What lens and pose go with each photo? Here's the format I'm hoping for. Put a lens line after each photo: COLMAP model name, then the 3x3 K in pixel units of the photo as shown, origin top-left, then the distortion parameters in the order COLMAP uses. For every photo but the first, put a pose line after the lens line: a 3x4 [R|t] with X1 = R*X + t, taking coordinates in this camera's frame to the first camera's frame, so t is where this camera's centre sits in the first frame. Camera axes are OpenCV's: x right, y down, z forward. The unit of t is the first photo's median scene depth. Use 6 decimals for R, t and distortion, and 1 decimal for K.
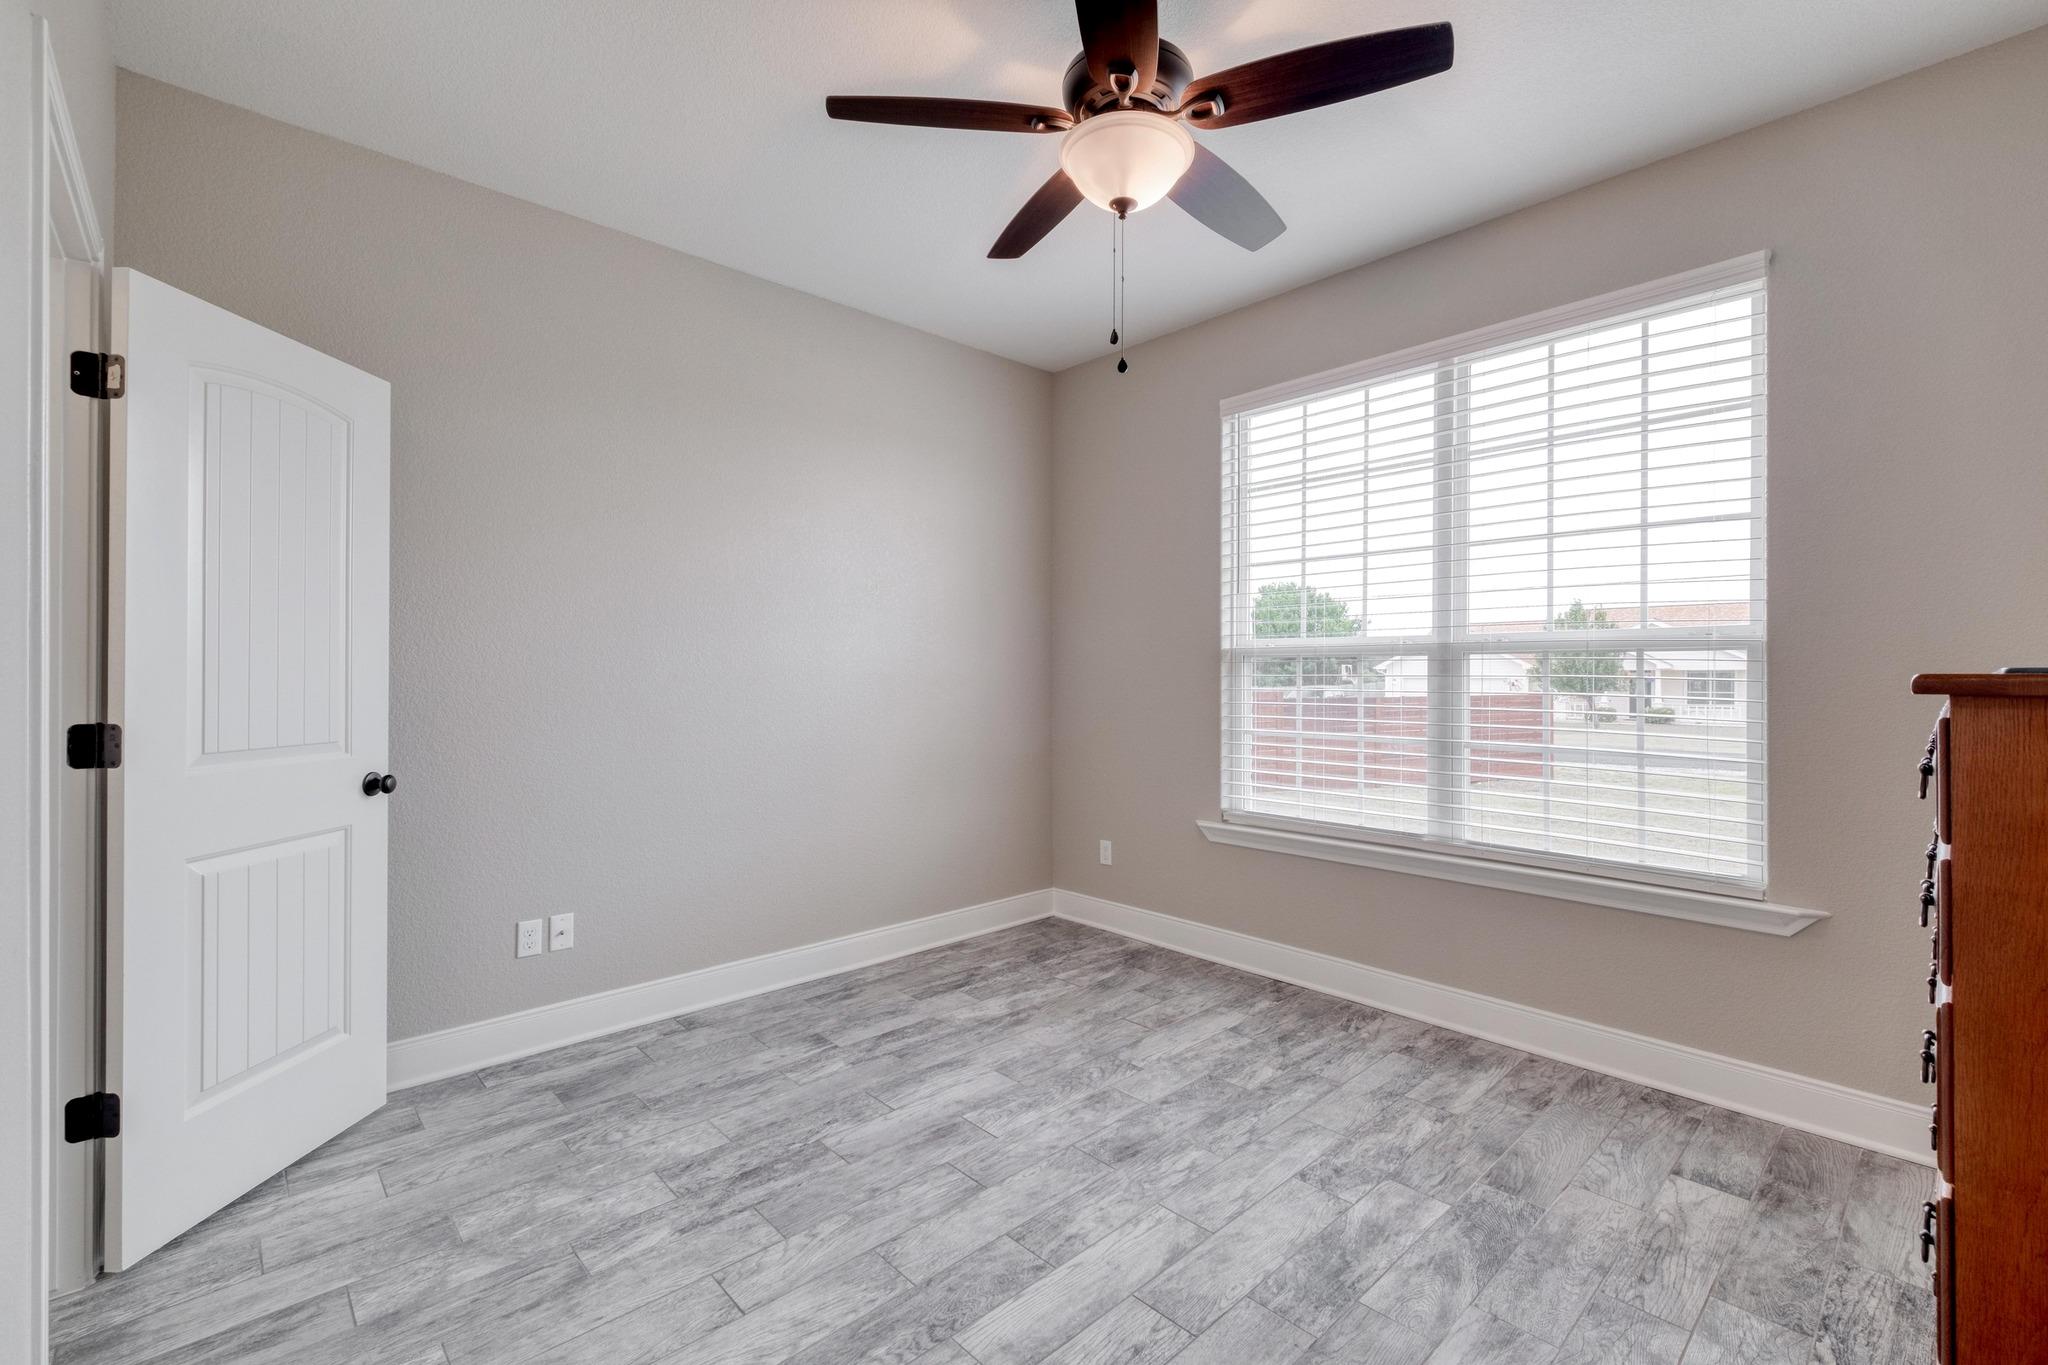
lens RADIAL K [[884.7, 0, 1034.7], [0, 884.7, 672.5], [0, 0, 1]] dist [0.020136, 0.000050]
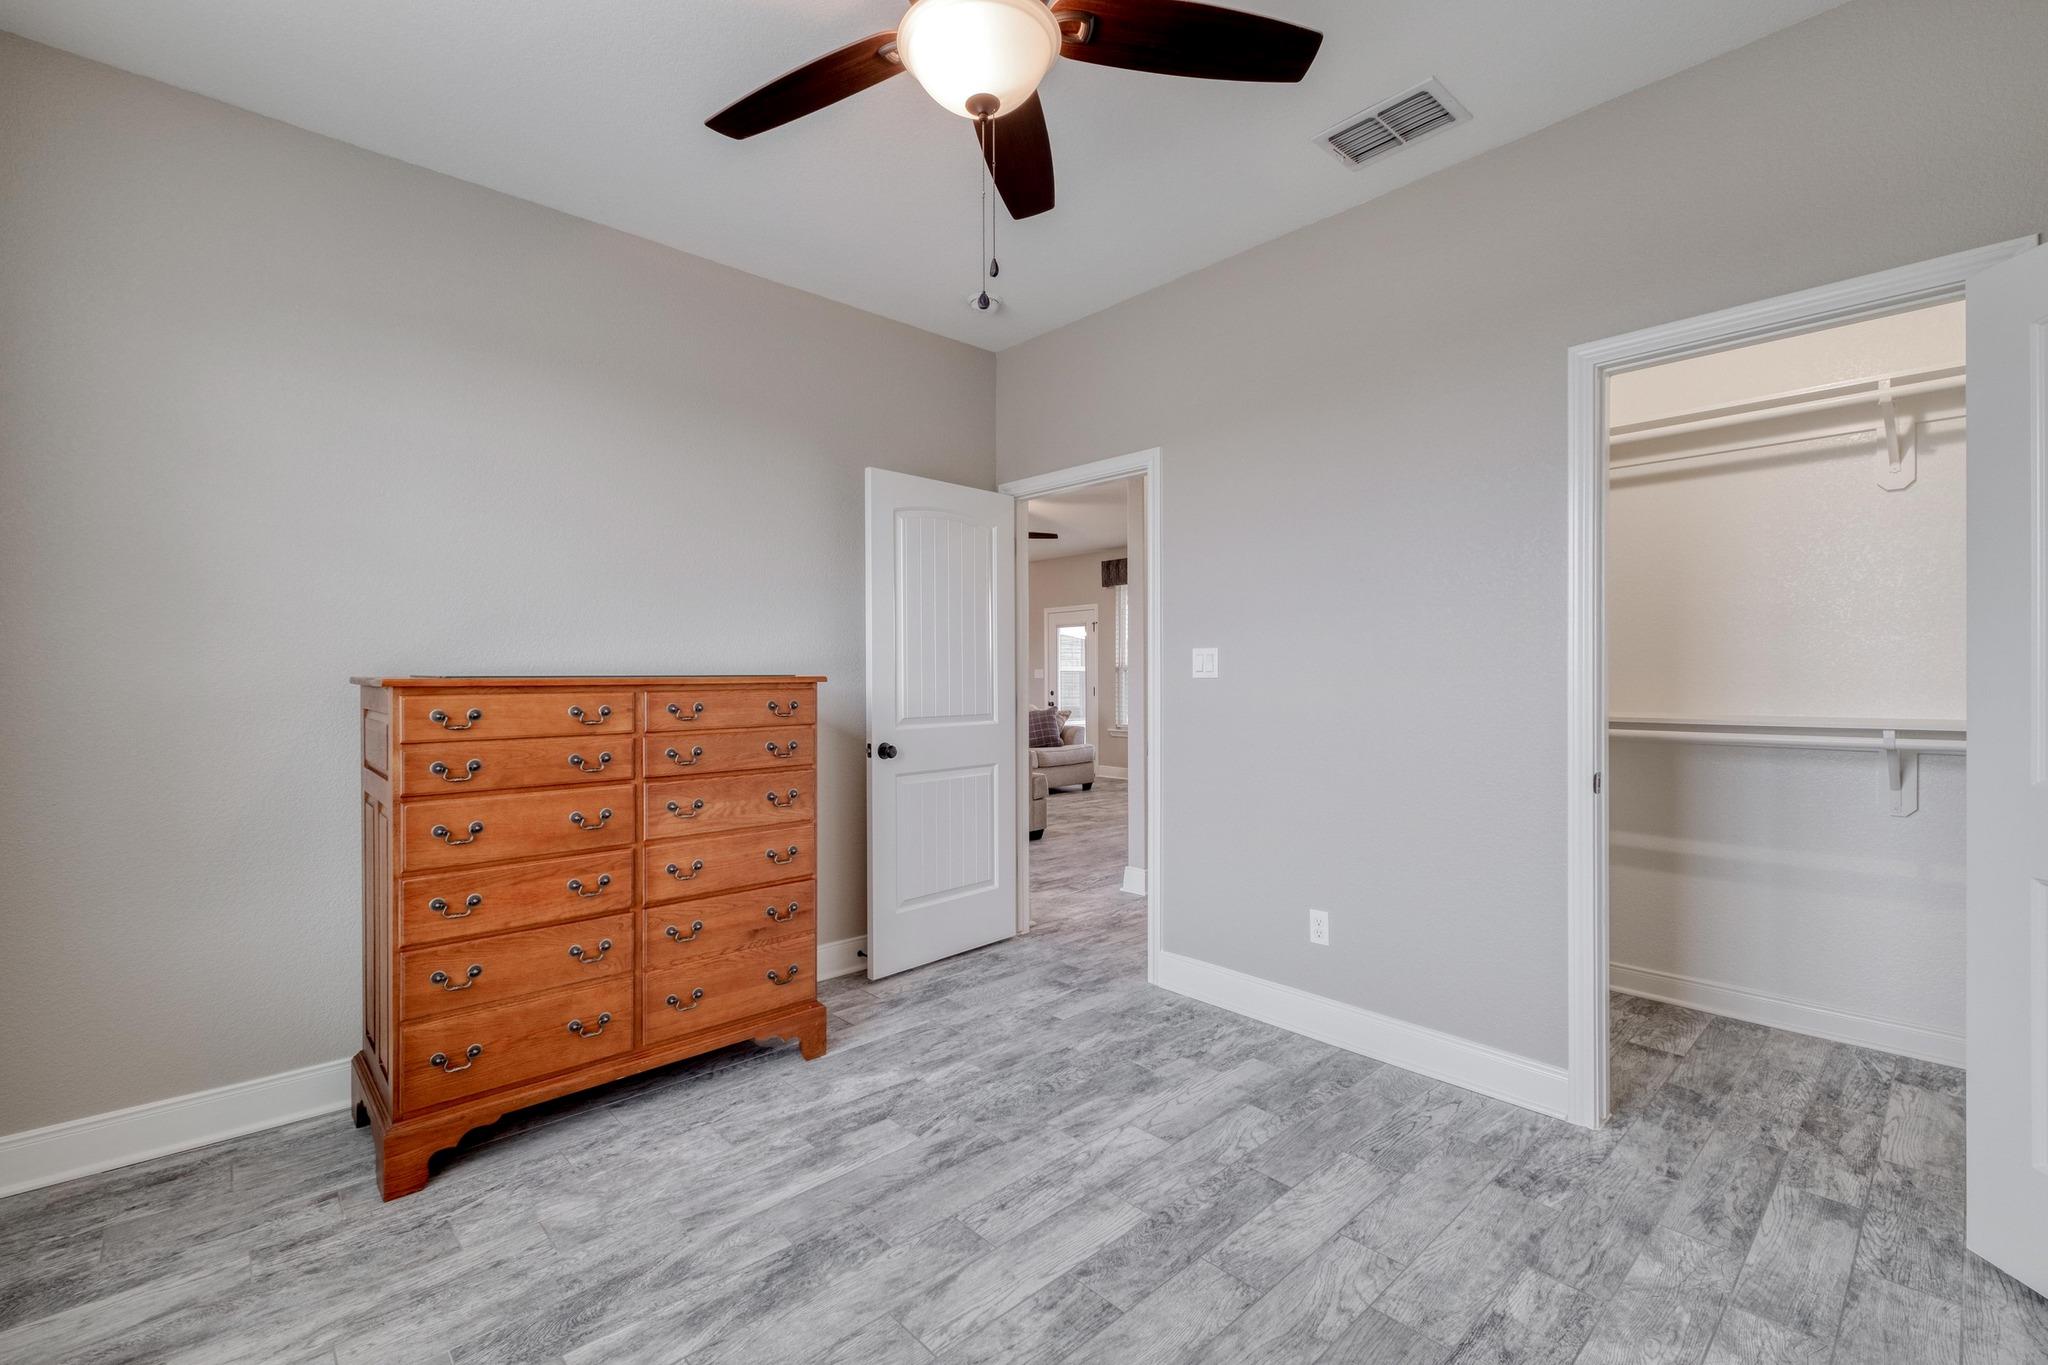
lens RADIAL K [[884.7, 0, 1022.1], [0, 884.7, 682.2], [0, 0, 1]] dist [0.020136, 0.000050]
pose [[-0.999827, 0.001941, 0.018501, 0.053643], [0.002031, 0.999986, 0.004880, 0.004892], [-0.018491, 0.004916, -0.999817, 1.976501]]
